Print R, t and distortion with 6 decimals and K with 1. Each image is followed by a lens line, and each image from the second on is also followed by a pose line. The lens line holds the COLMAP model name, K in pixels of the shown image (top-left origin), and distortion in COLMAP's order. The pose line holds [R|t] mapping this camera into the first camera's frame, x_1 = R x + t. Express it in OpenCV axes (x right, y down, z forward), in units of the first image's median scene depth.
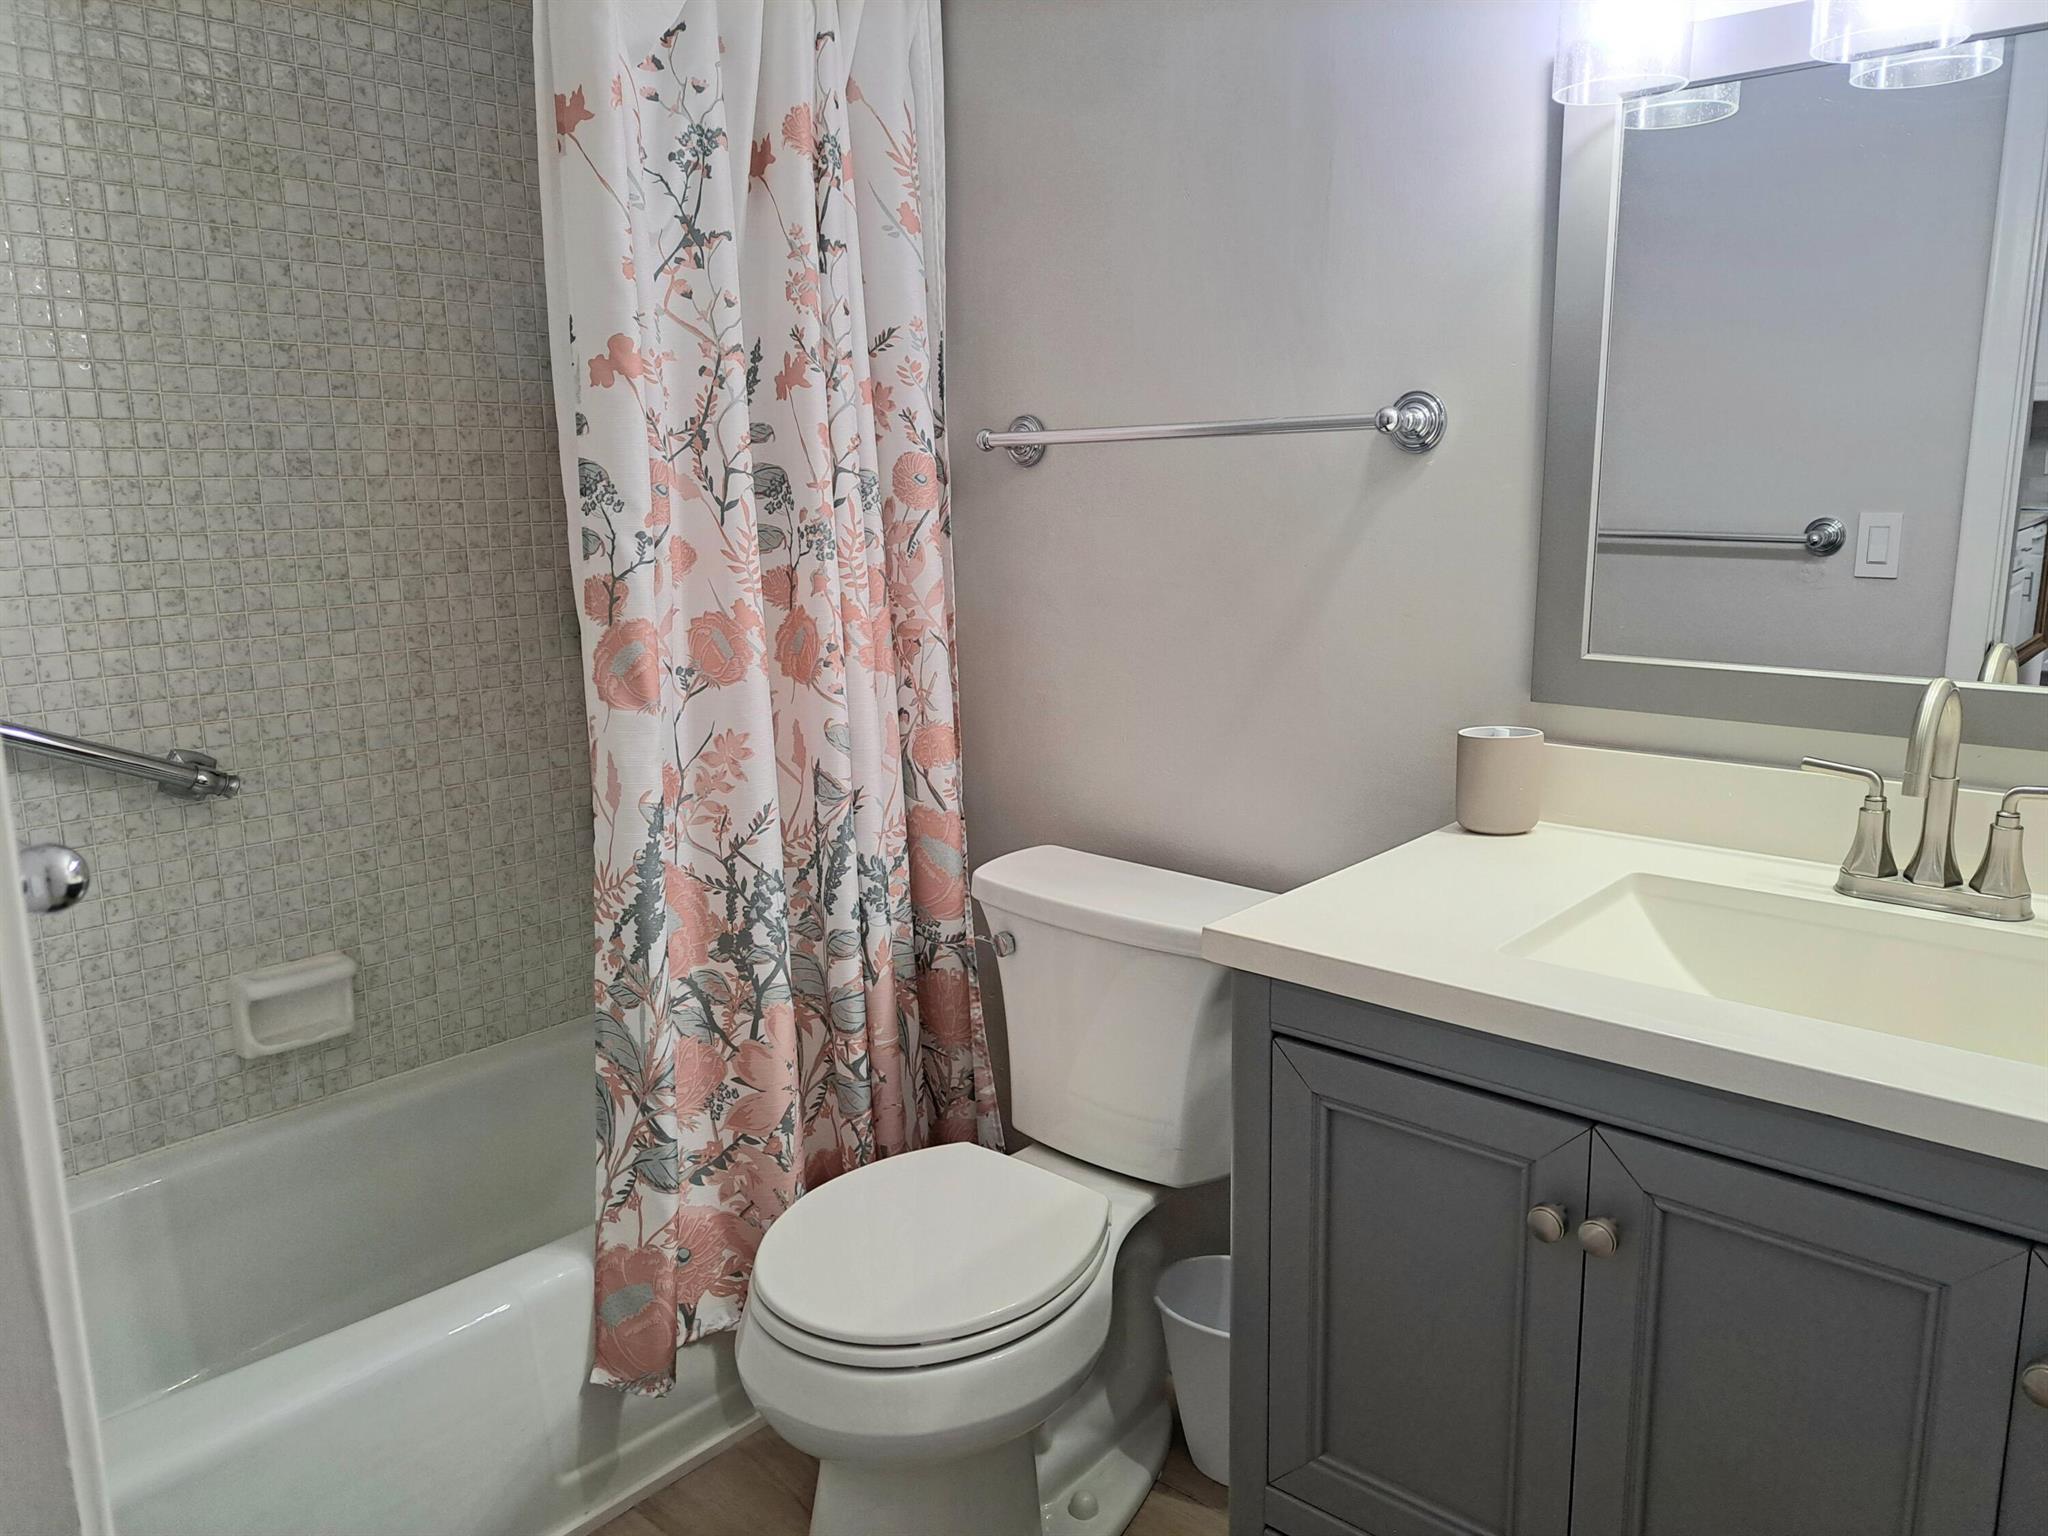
lens RADIAL K [[1460.2, 0, 1057.6], [0, 1460.2, 759.9], [0, 0, 1]] dist [0.052545, -0.043449]
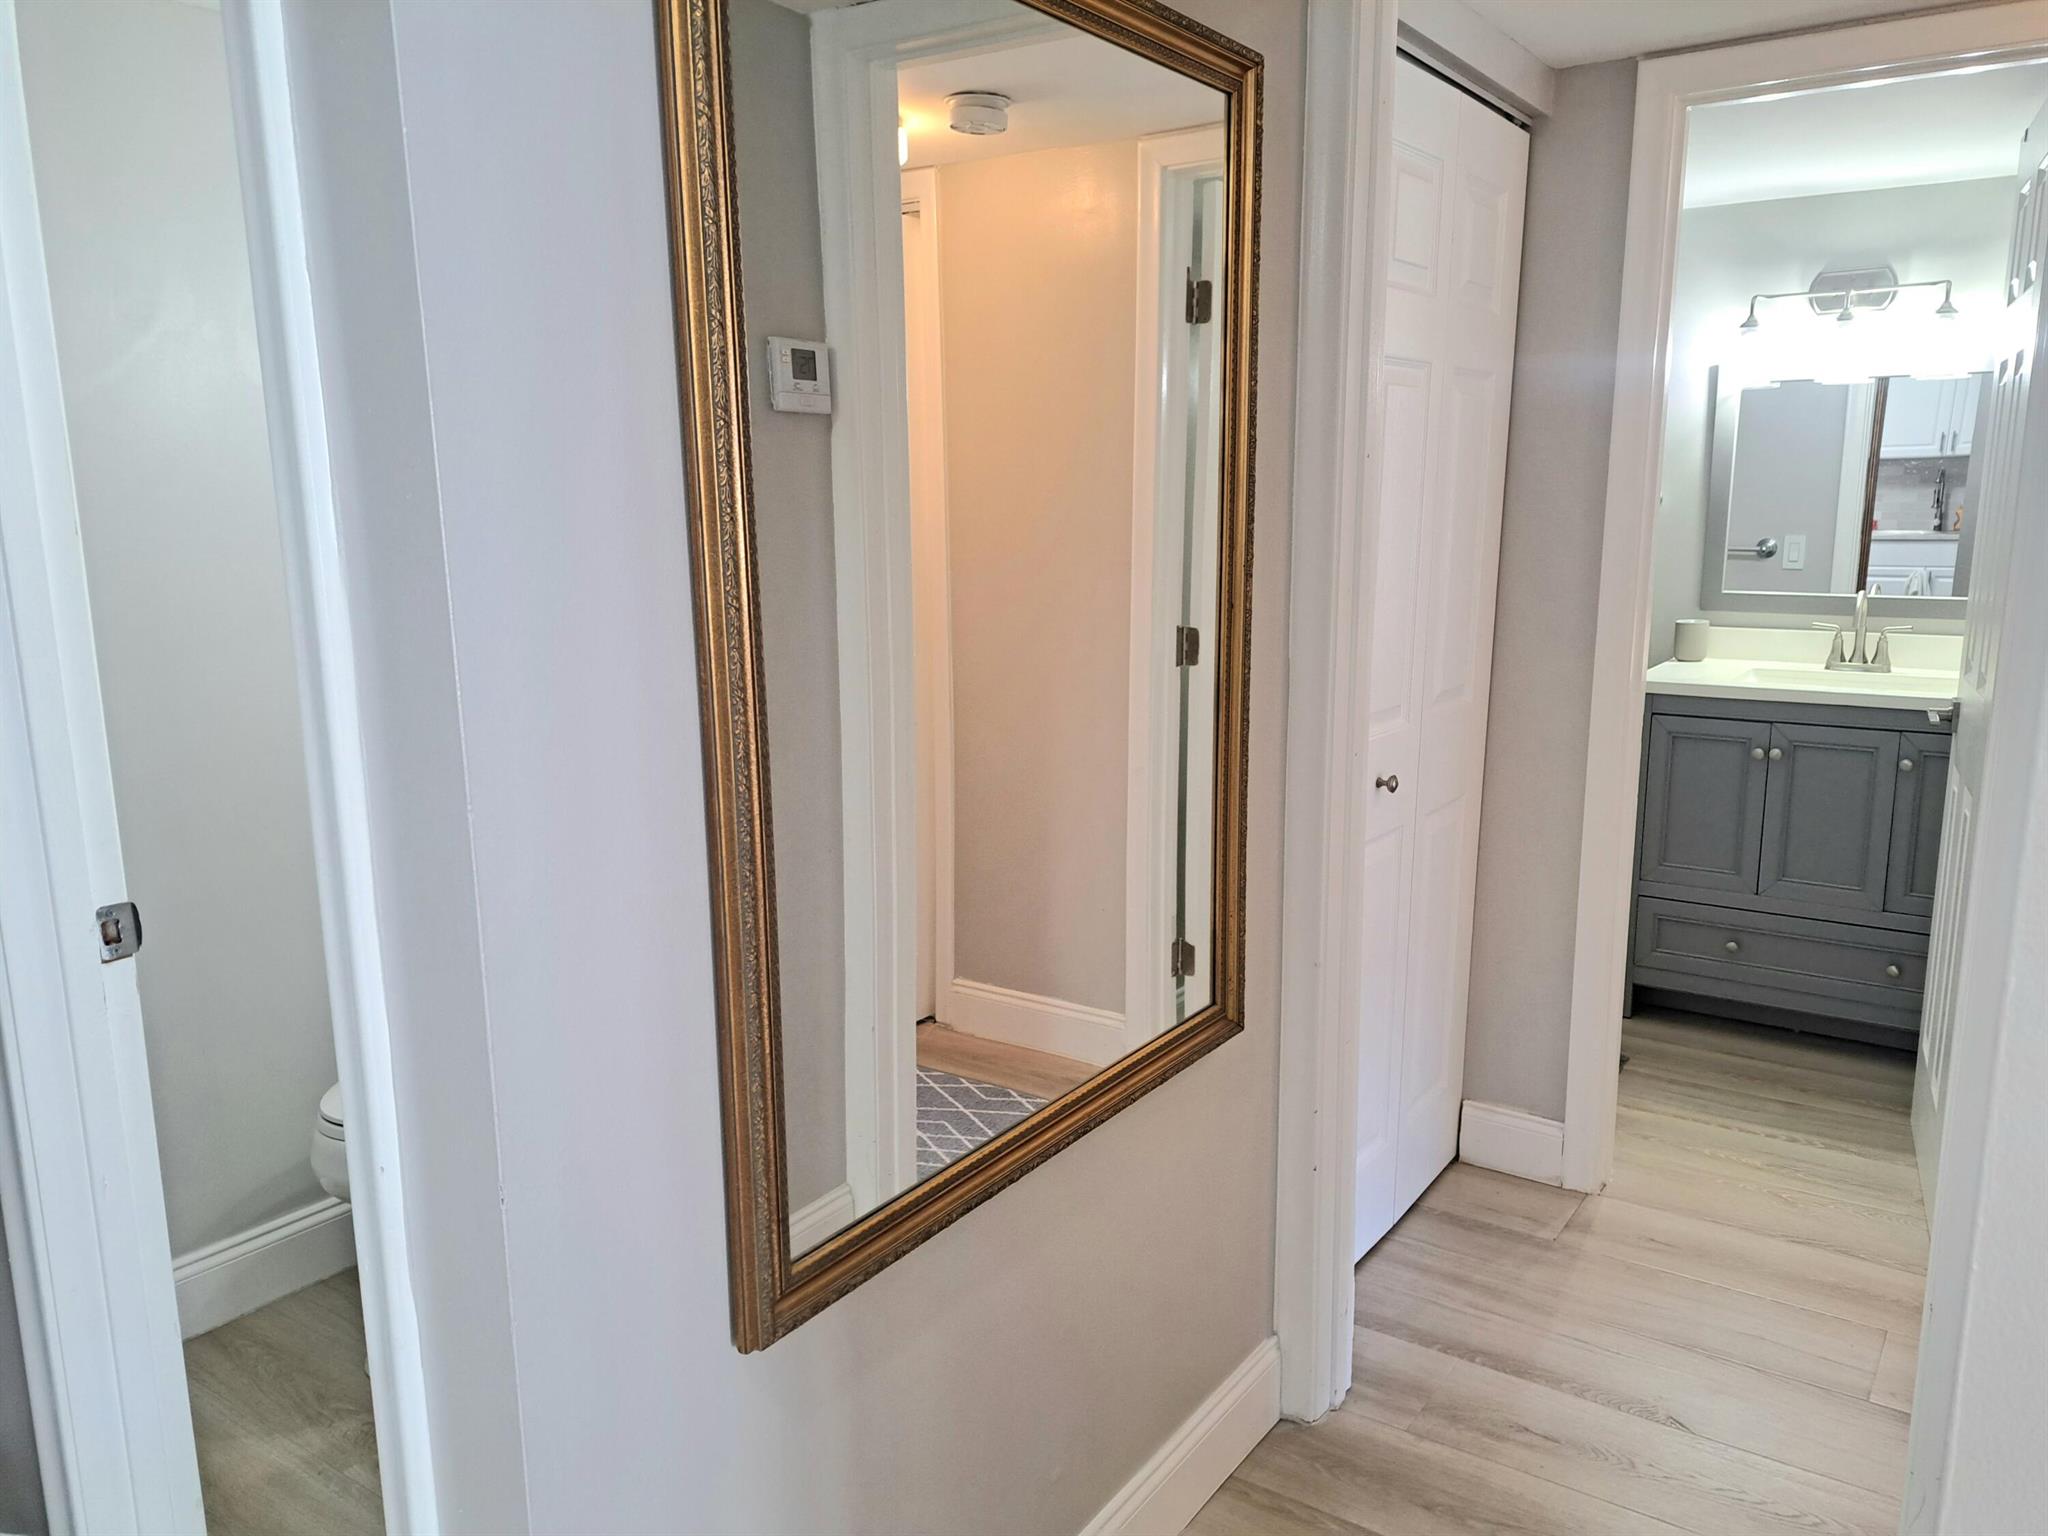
lens RADIAL K [[1460.2, 0, 1057.6], [0, 1460.2, 759.9], [0, 0, 1]] dist [0.052545, -0.043449]
pose [[0.994304, -0.020115, 0.104667, -1.259446], [0.021804, 0.999649, -0.015017, 0.277465], [-0.104328, 0.017214, 0.994394, -1.691366]]
